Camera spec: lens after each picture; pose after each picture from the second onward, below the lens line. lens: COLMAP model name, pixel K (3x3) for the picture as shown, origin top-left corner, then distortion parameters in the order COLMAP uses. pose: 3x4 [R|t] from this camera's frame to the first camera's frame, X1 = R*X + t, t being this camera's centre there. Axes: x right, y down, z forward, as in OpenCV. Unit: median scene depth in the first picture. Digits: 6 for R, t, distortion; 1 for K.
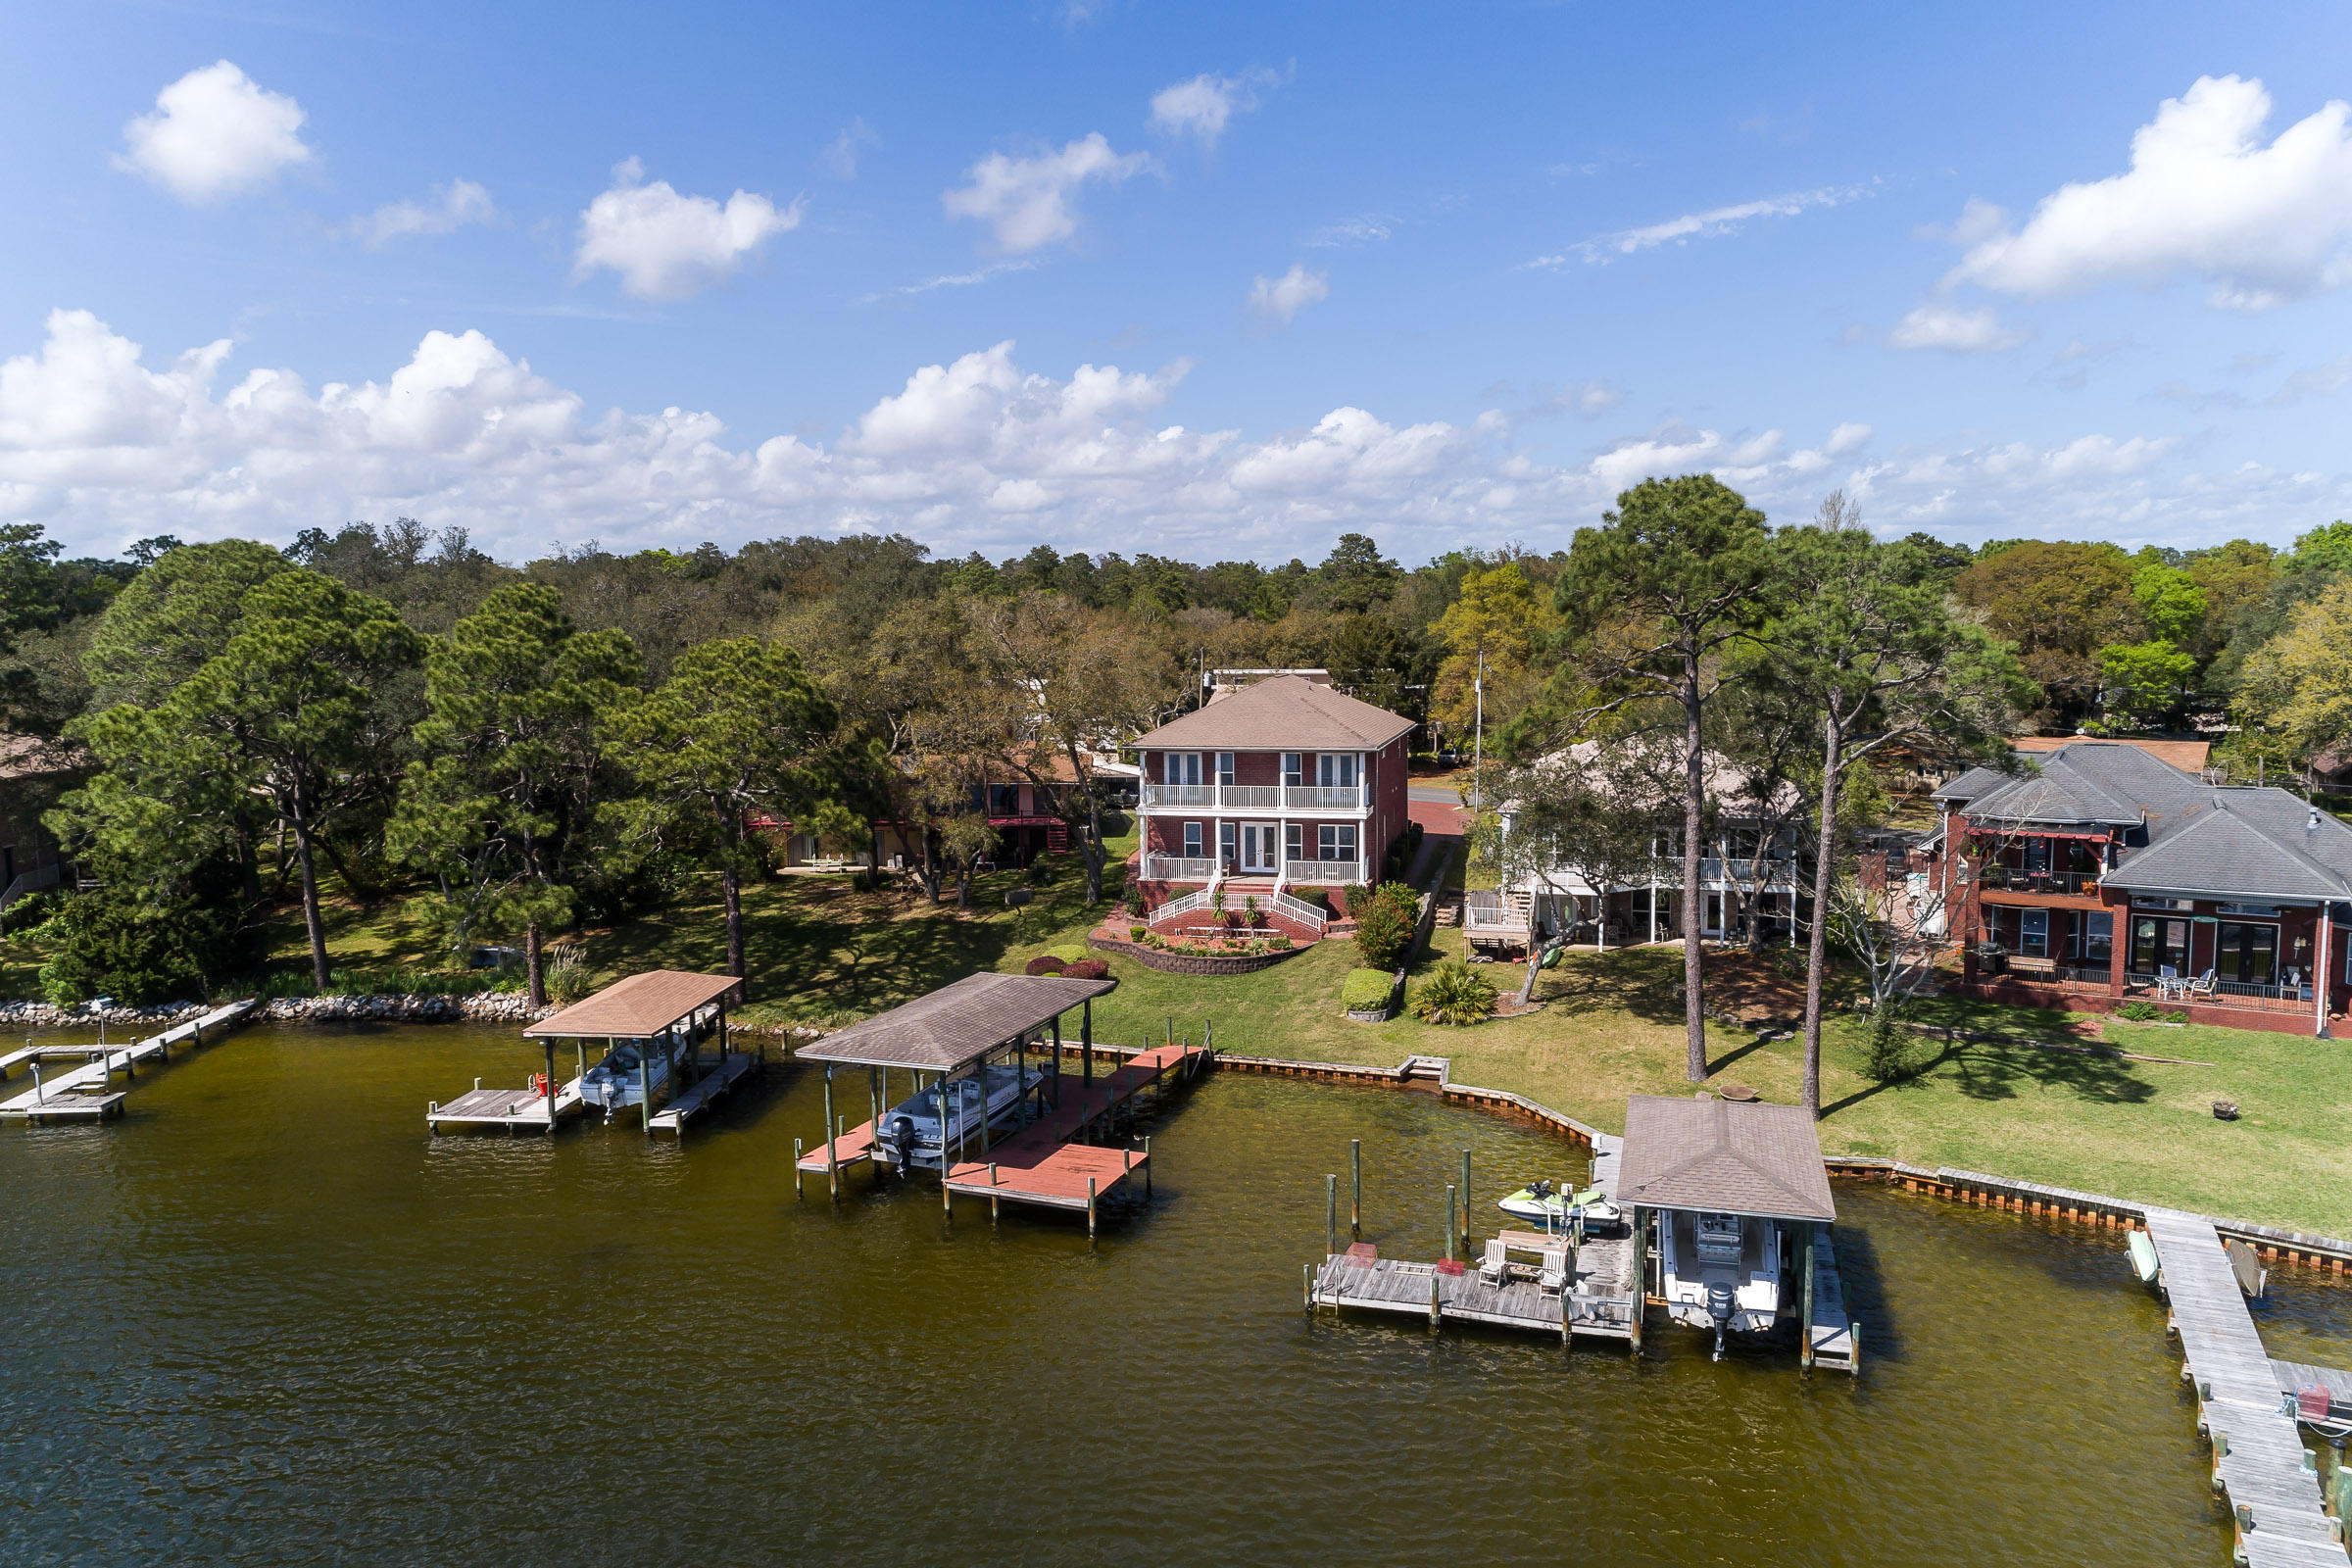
lens RADIAL K [[1662.4, 0, 1190.4], [0, 1662.4, 675.9], [0, 0, 1]] dist [0.040357, 0.001966]
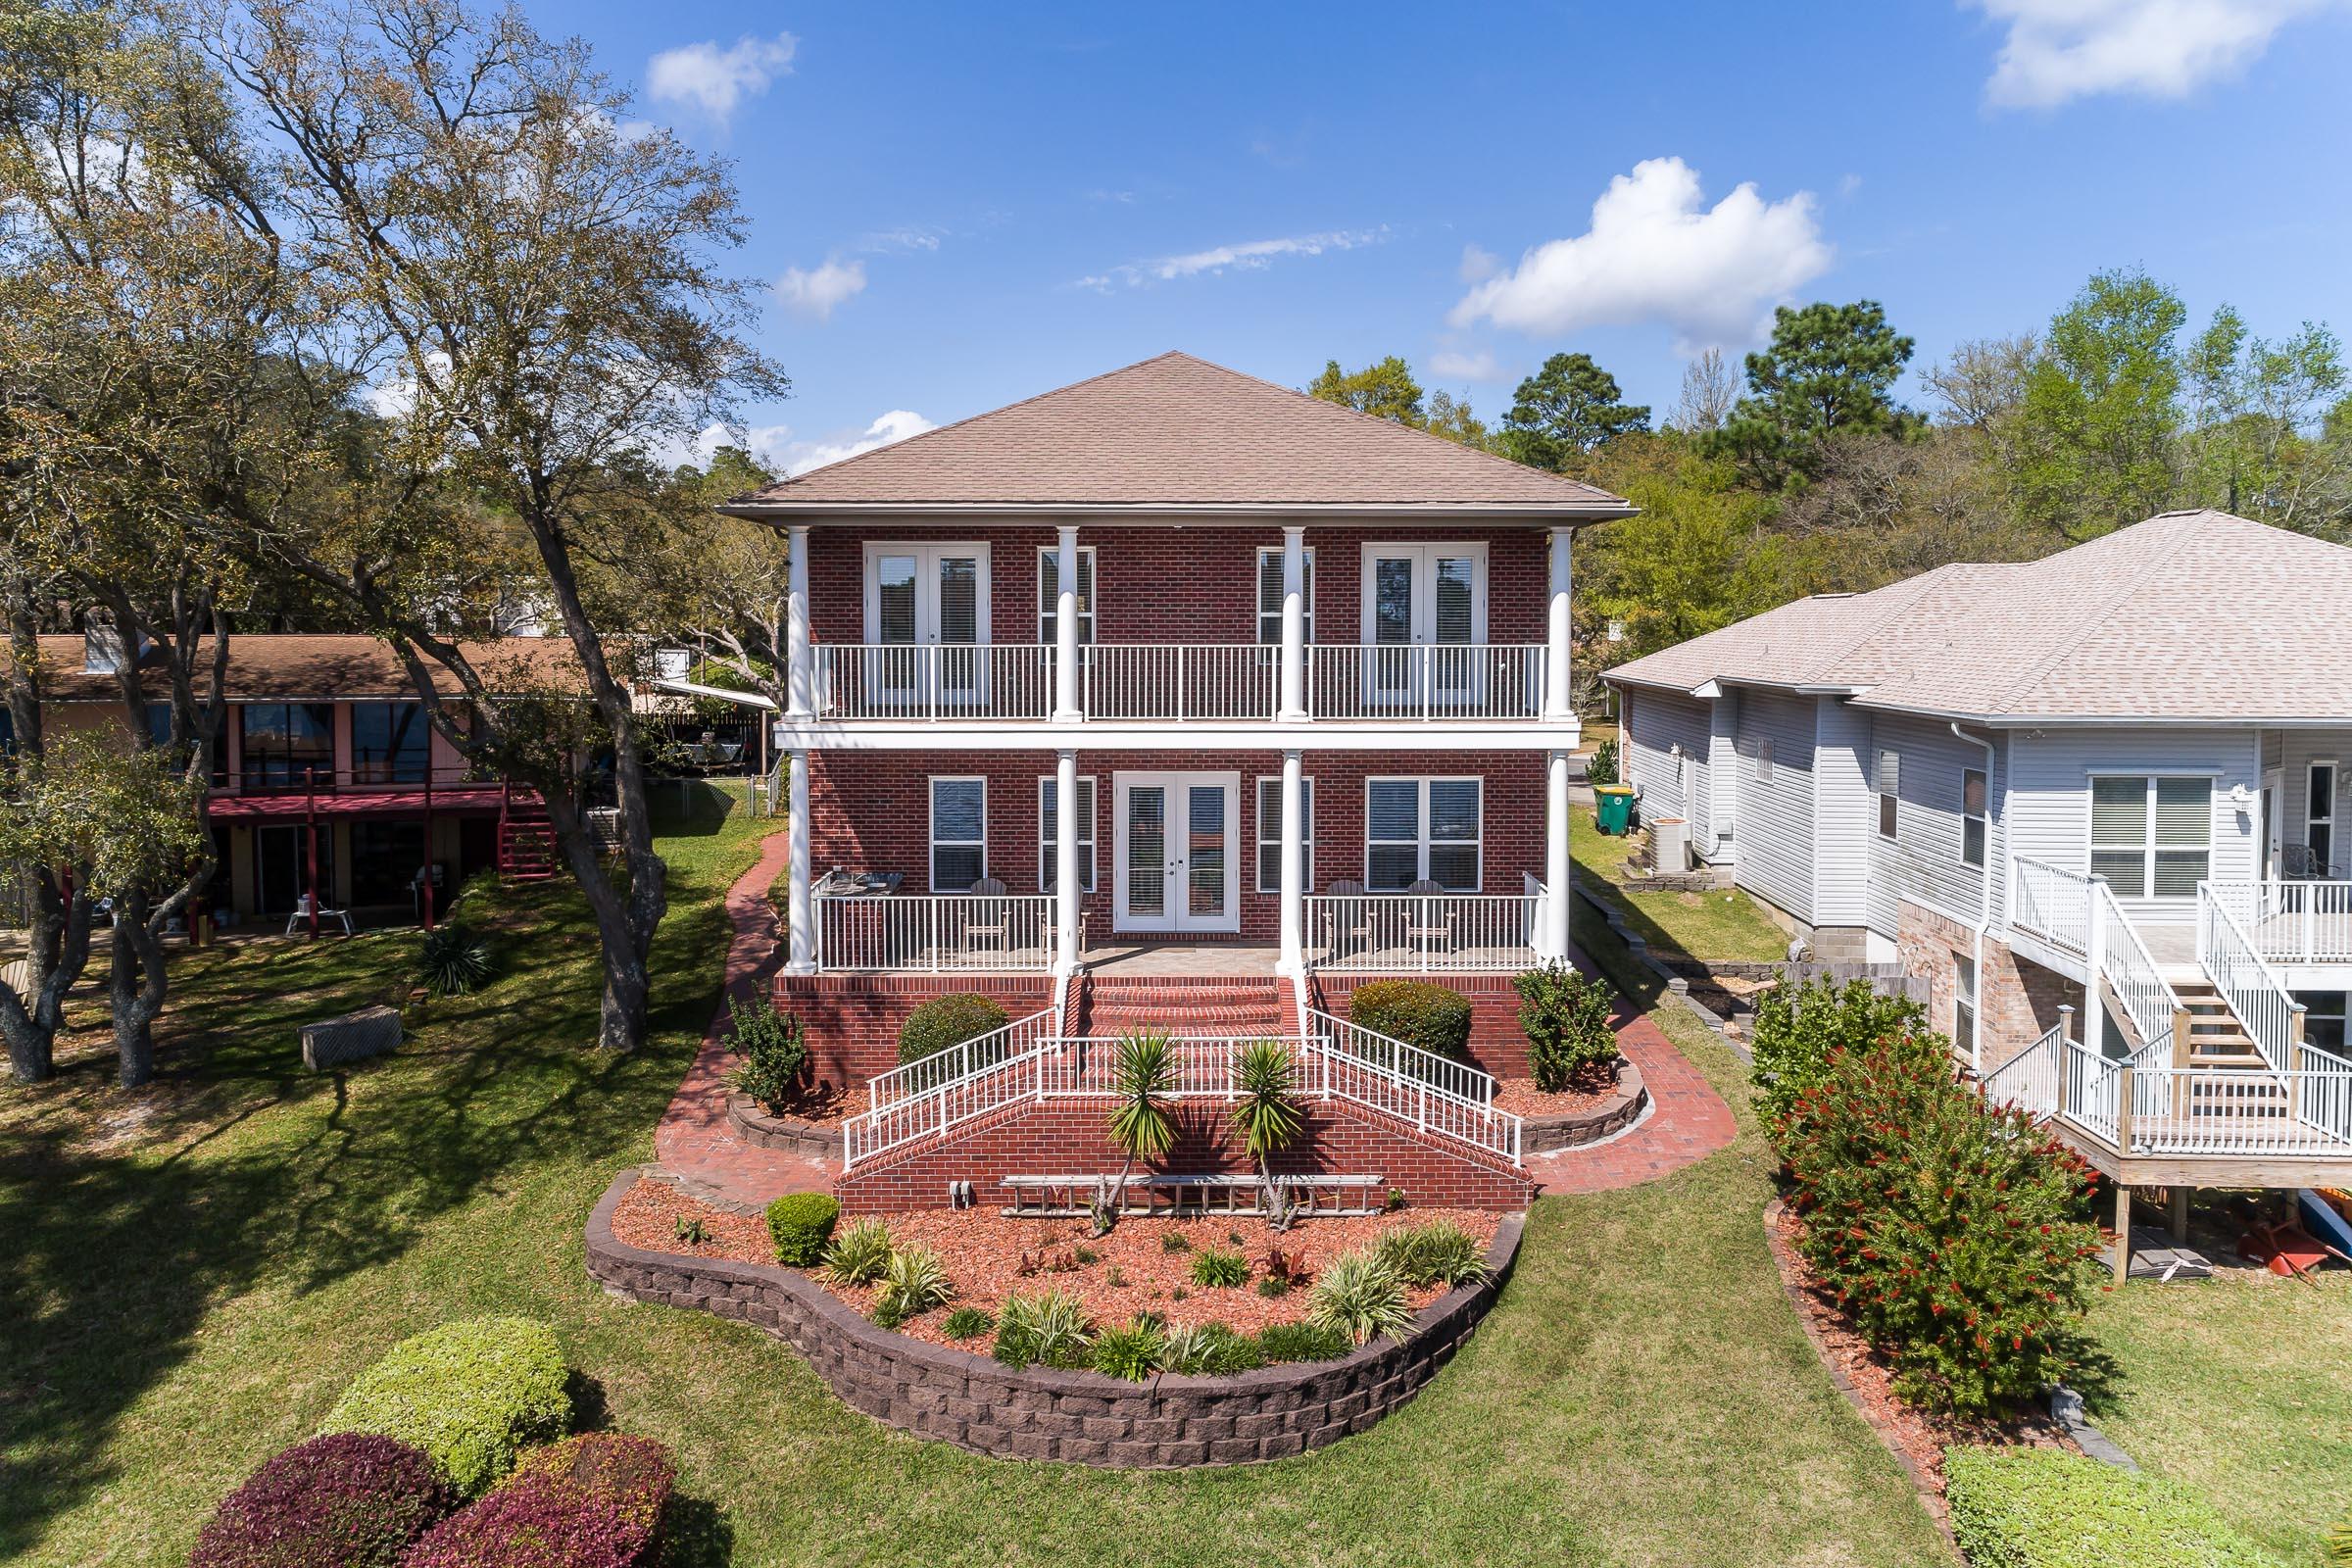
lens RADIAL K [[1662.4, 0, 1190.4], [0, 1662.4, 675.9], [0, 0, 1]] dist [0.040357, 0.001966]
pose [[0.968494, 0.003056, 0.249018, -0.035303], [-0.003363, 0.999994, 0.000810, 0.070532], [-0.249014, -0.001622, 0.968499, 0.705427]]
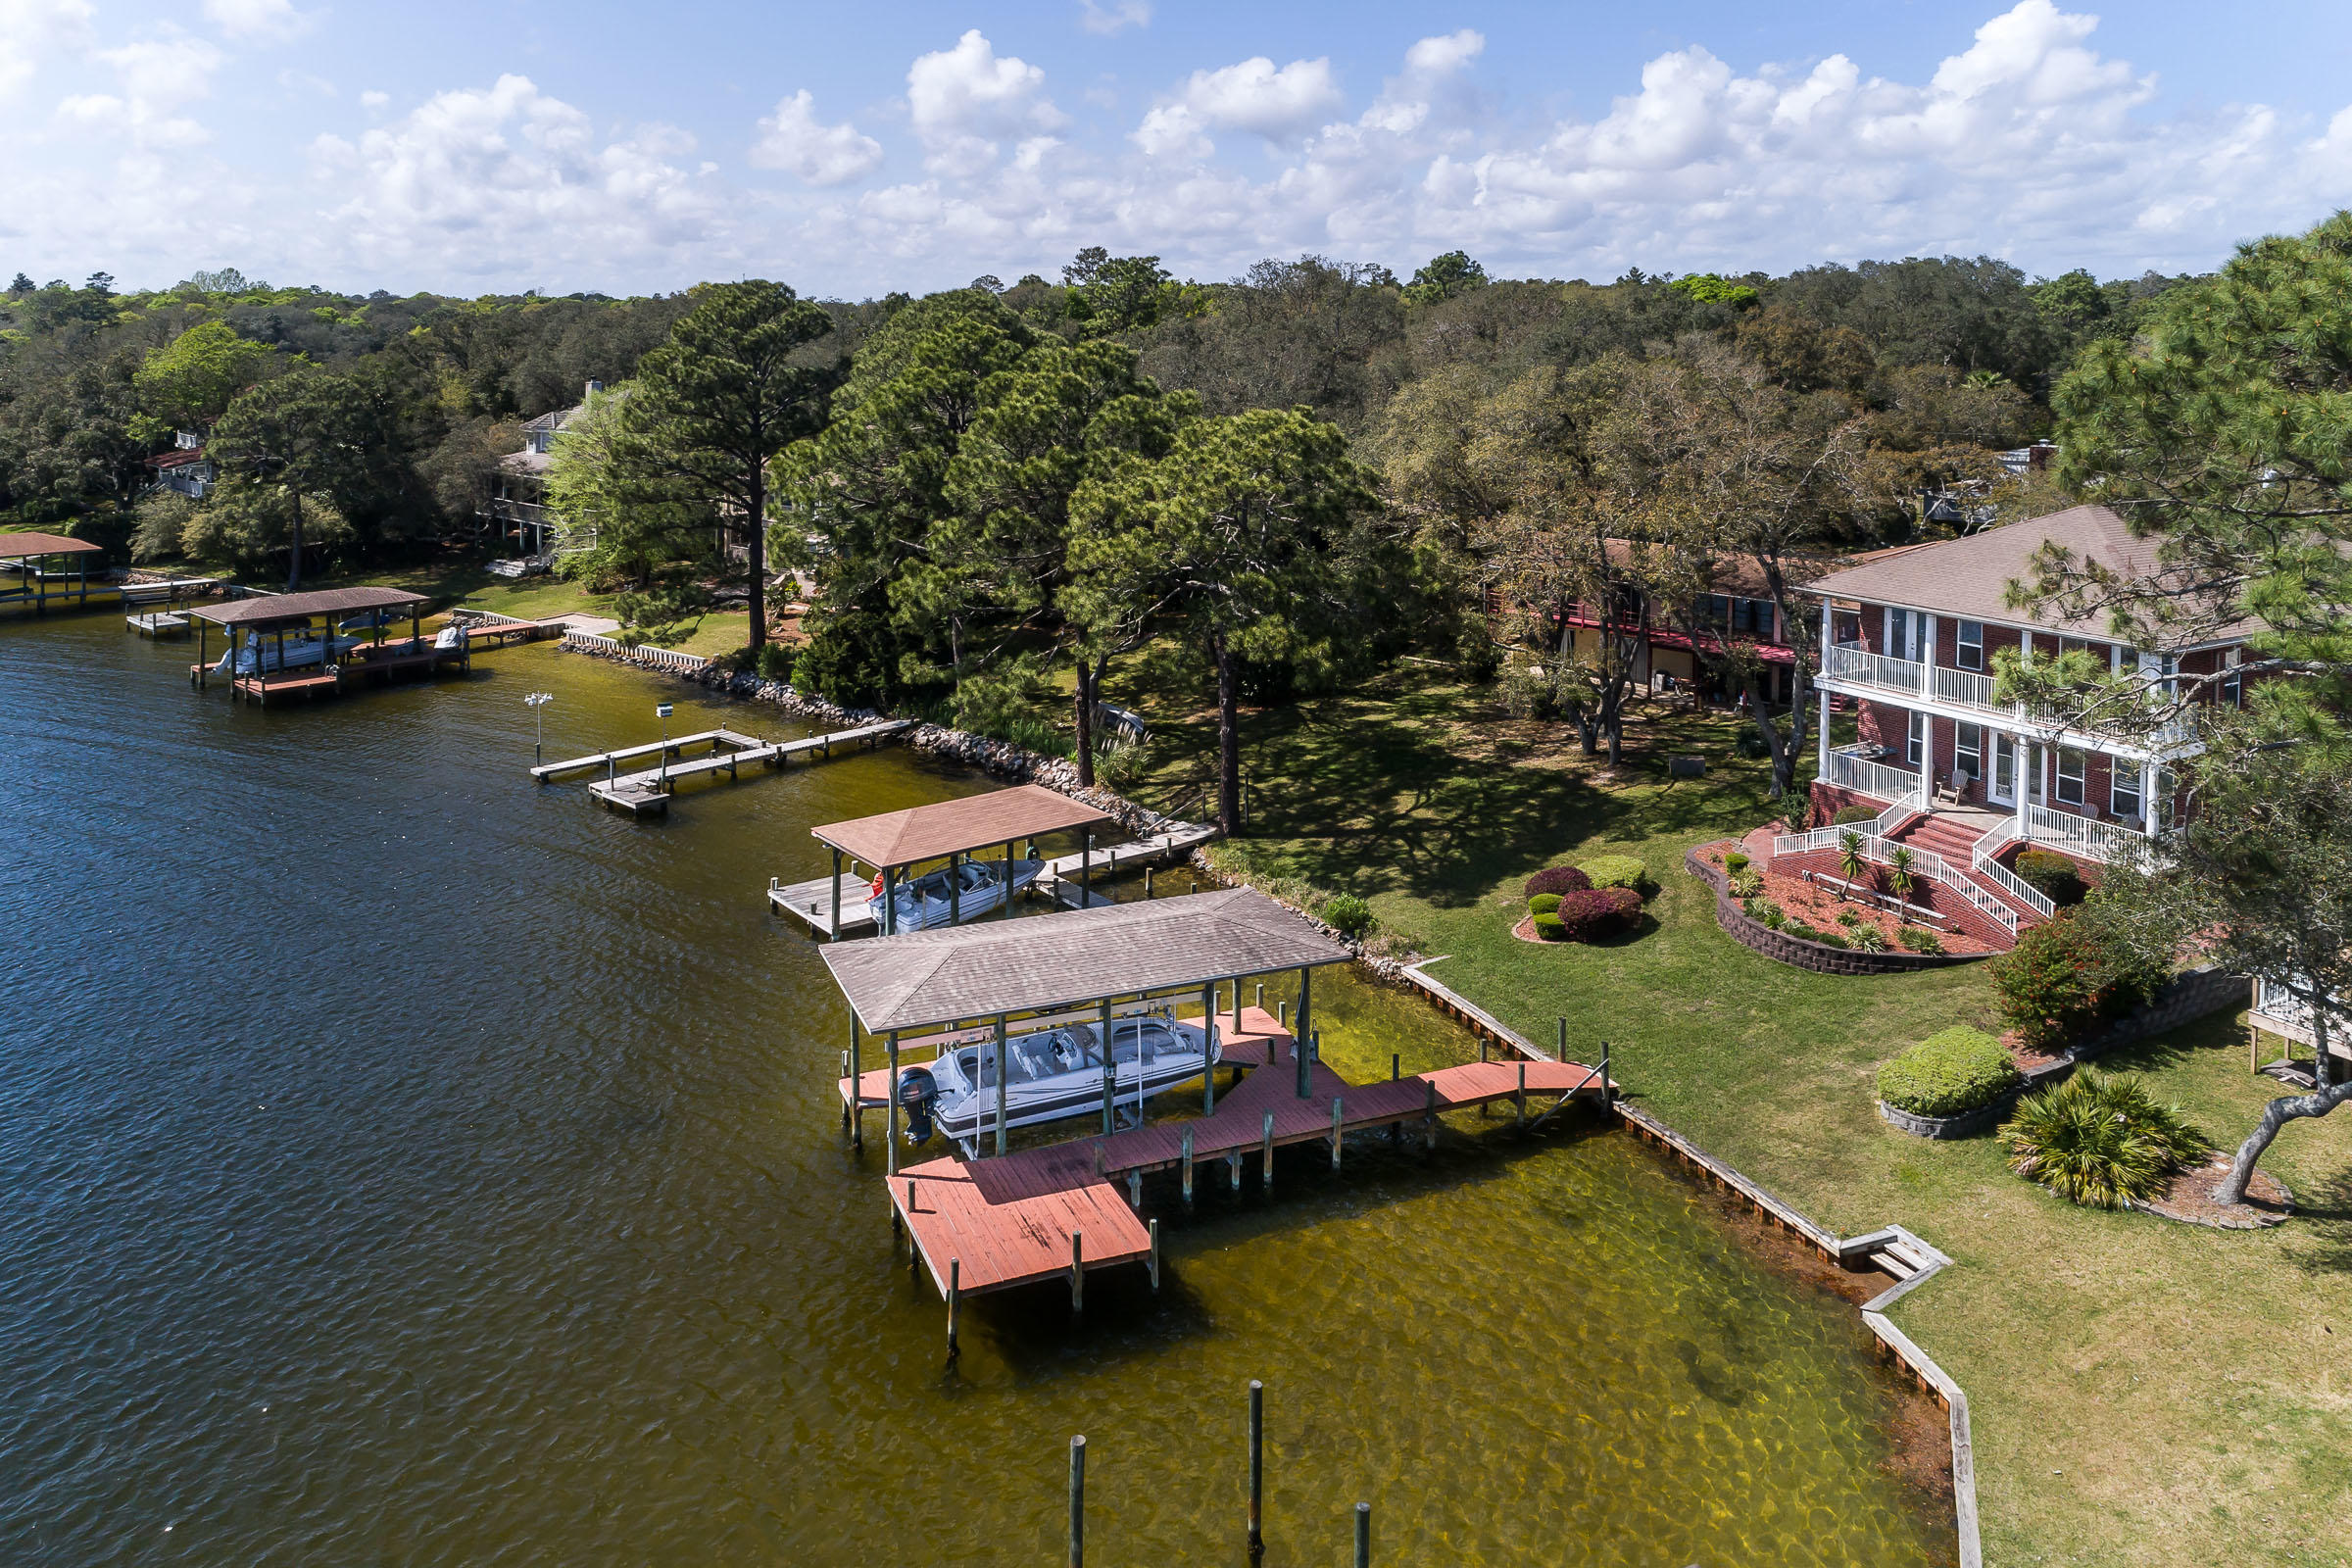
lens RADIAL K [[1662.4, 0, 1190.4], [0, 1662.4, 675.9], [0, 0, 1]] dist [0.040357, 0.001966]
pose [[0.726635, 0.163781, -0.667216, 0.231915], [-0.051154, 0.981371, 0.185187, -0.032173], [0.685117, -0.100432, 0.721477, 0.345048]]
